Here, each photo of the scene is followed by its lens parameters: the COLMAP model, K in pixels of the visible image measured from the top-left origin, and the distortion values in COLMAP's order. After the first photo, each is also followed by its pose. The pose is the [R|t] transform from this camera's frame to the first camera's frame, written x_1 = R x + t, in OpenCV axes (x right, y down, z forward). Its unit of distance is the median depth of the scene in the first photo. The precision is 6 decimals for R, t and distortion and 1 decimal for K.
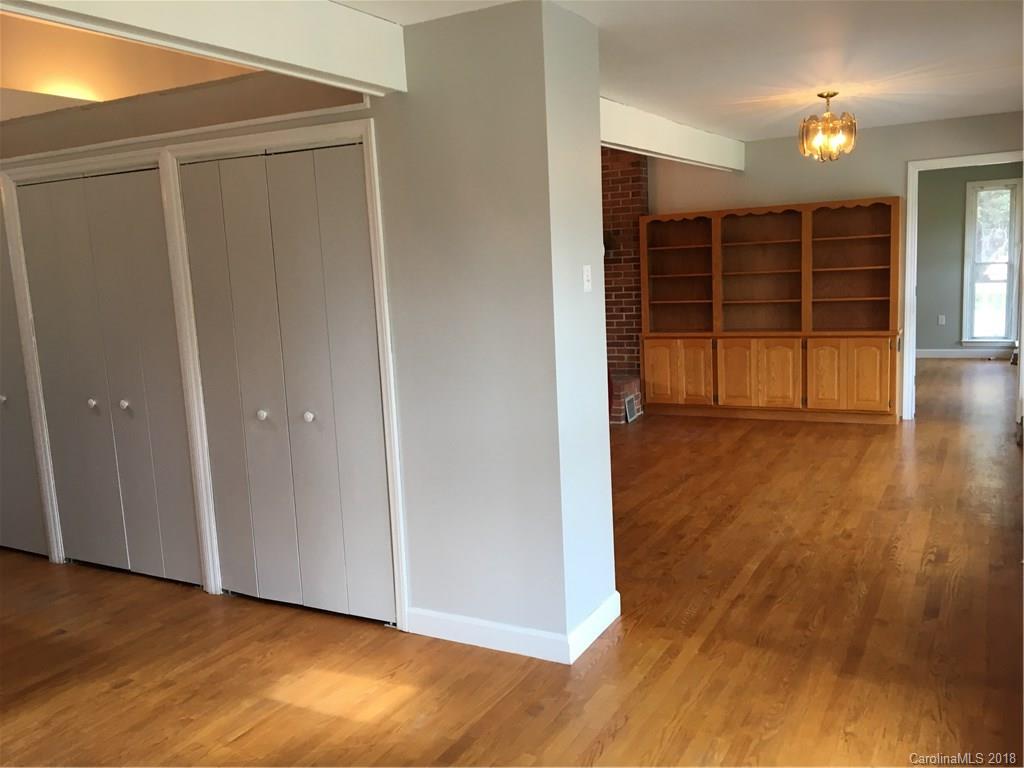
lens RADIAL K [[874.5, 0, 512.0], [0, 874.5, 384.0], [0, 0, 1]] dist [0.088945, -0.149449]
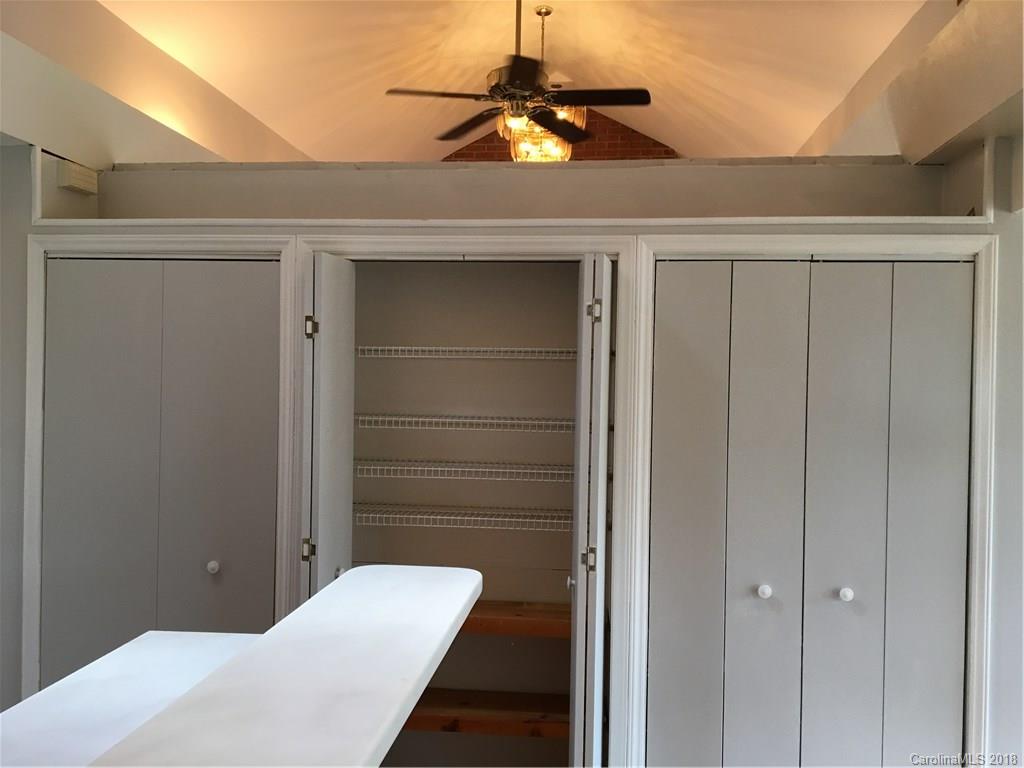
lens RADIAL K [[879.7, 0, 512.3], [0, 879.7, 399.8], [0, 0, 1]] dist [0.096776, -0.175161]
pose [[0.918570, 0.068812, 0.389224, -0.822893], [-0.007298, 0.987514, -0.157361, -0.005834], [-0.395192, 0.141706, 0.907603, 0.386809]]
